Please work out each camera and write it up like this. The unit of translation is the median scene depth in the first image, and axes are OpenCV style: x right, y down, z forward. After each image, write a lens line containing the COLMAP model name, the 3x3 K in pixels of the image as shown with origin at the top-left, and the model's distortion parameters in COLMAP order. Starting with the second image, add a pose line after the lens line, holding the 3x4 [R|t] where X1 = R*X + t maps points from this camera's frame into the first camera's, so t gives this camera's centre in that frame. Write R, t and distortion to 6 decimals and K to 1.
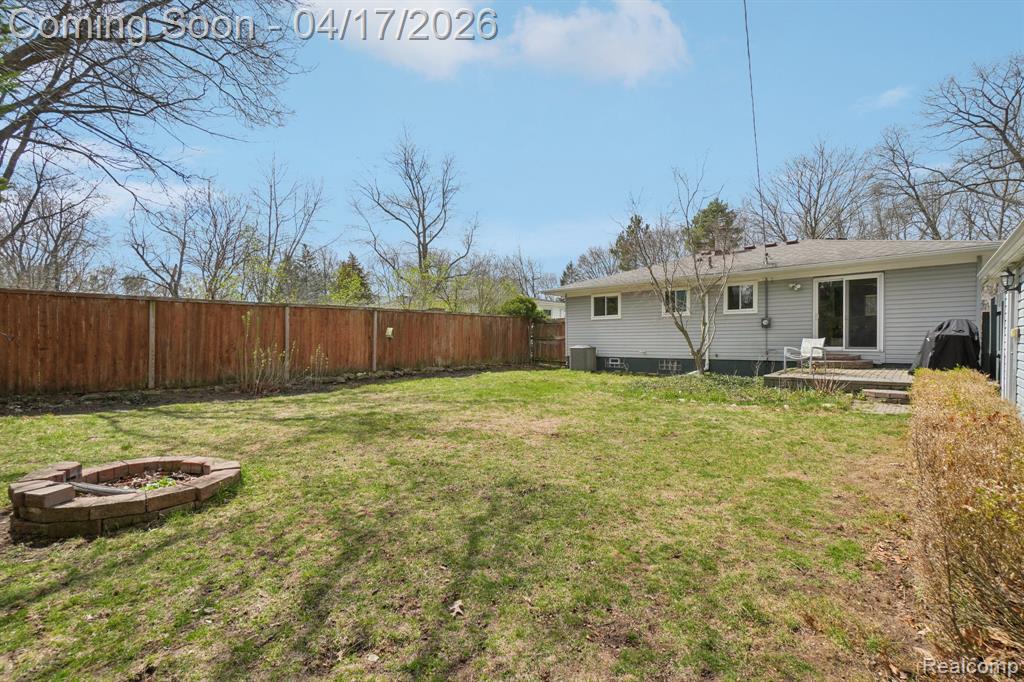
lens RADIAL K [[443.0, 0, 512.7], [0, 443.0, 343.1], [0, 0, 1]] dist [0.001089, 0.000748]
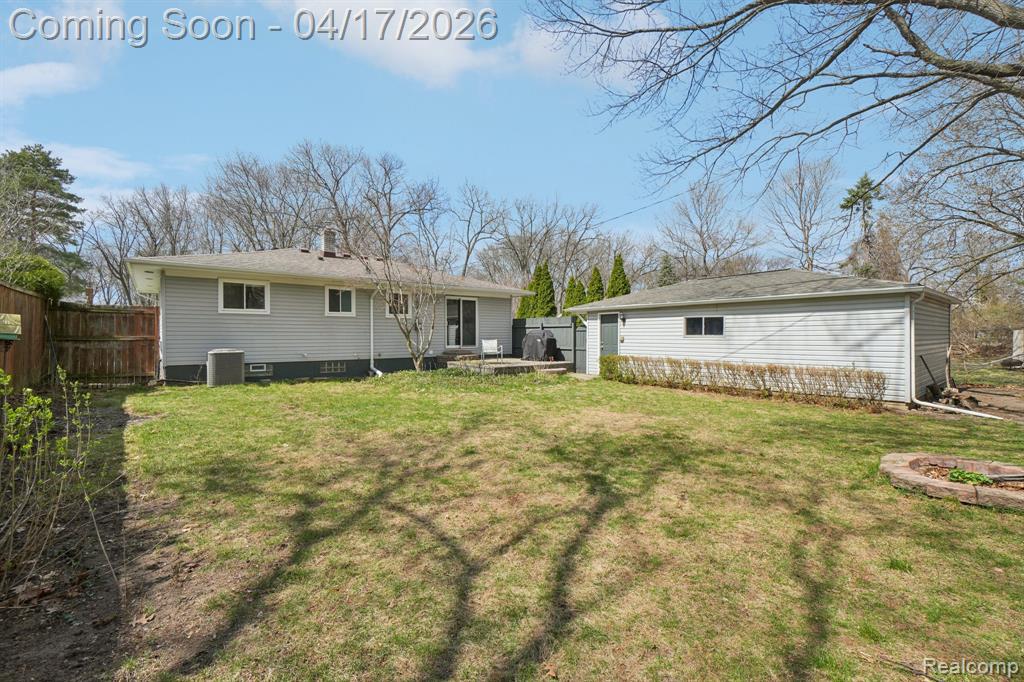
lens RADIAL K [[443.0, 0, 506.6], [0, 443.0, 339.3], [0, 0, 1]] dist [0.001089, 0.000748]
pose [[0.156227, -0.001147, 0.987720, -0.471708], [0.006211, 0.999981, 0.000179, -0.007364], [-0.987702, 0.006107, 0.156231, 0.437043]]
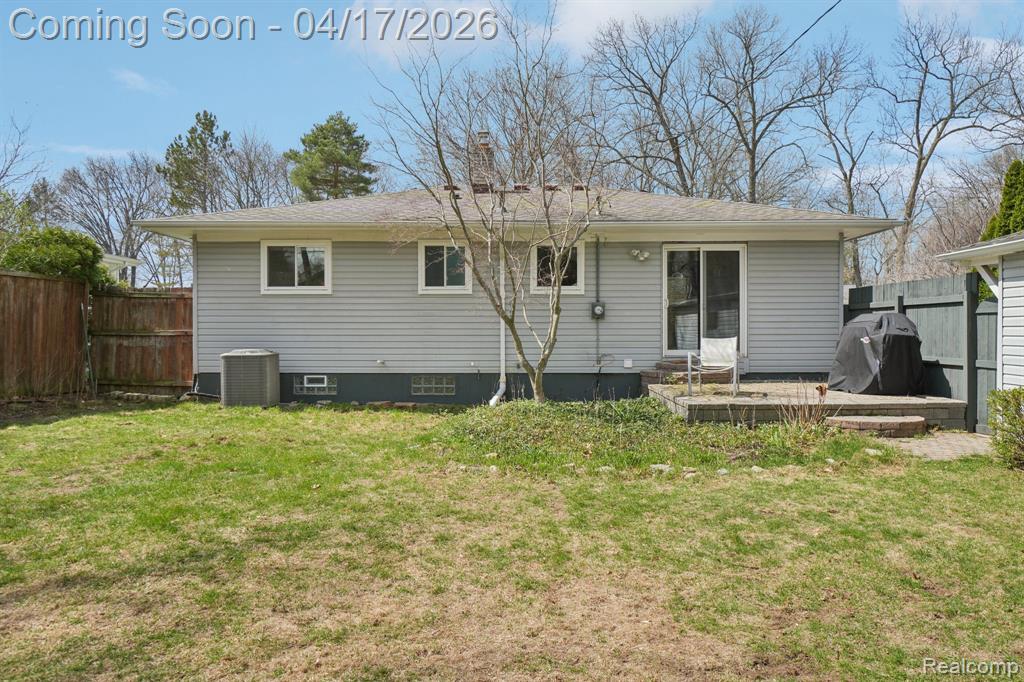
lens RADIAL K [[717.3, 0, 509.5], [0, 717.3, 334.4], [0, 0, 1]] dist [0.000075, 0.005689]
pose [[0.744328, 0.005513, 0.667791, -0.135644], [-0.000233, 0.999968, -0.007996, -0.004337], [-0.667814, 0.005795, 0.744306, 0.270810]]
